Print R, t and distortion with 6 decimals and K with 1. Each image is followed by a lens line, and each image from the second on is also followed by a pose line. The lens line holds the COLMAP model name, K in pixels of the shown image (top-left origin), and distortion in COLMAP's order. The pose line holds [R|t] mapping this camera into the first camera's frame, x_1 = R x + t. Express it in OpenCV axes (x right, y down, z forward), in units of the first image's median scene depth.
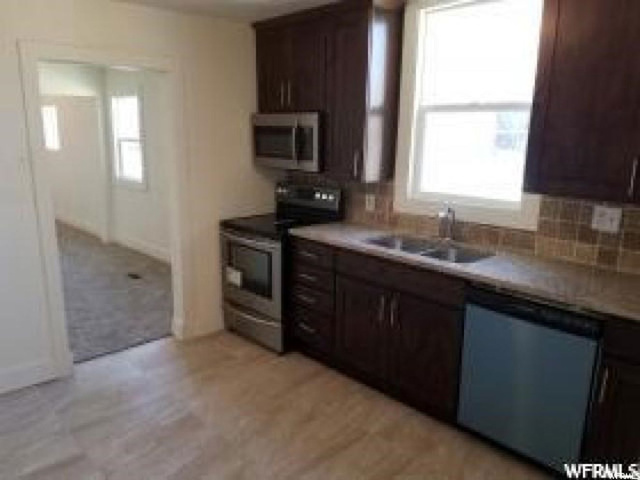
lens RADIAL K [[486.6, 0, 301.1], [0, 486.6, 249.0], [0, 0, 1]] dist [0.164049, -0.250778]
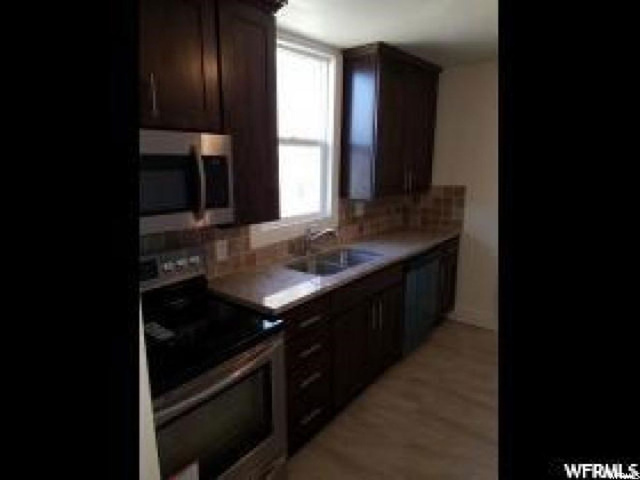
lens RADIAL K [[378.9, 0, 307.8], [0, 378.9, 242.6], [0, 0, 1]] dist [0.144340, -0.000096]
pose [[-0.157033, -0.211732, 0.964629, -0.644185], [0.246604, 0.937400, 0.245900, -0.301227], [-0.956309, 0.276496, -0.094989, 1.225826]]
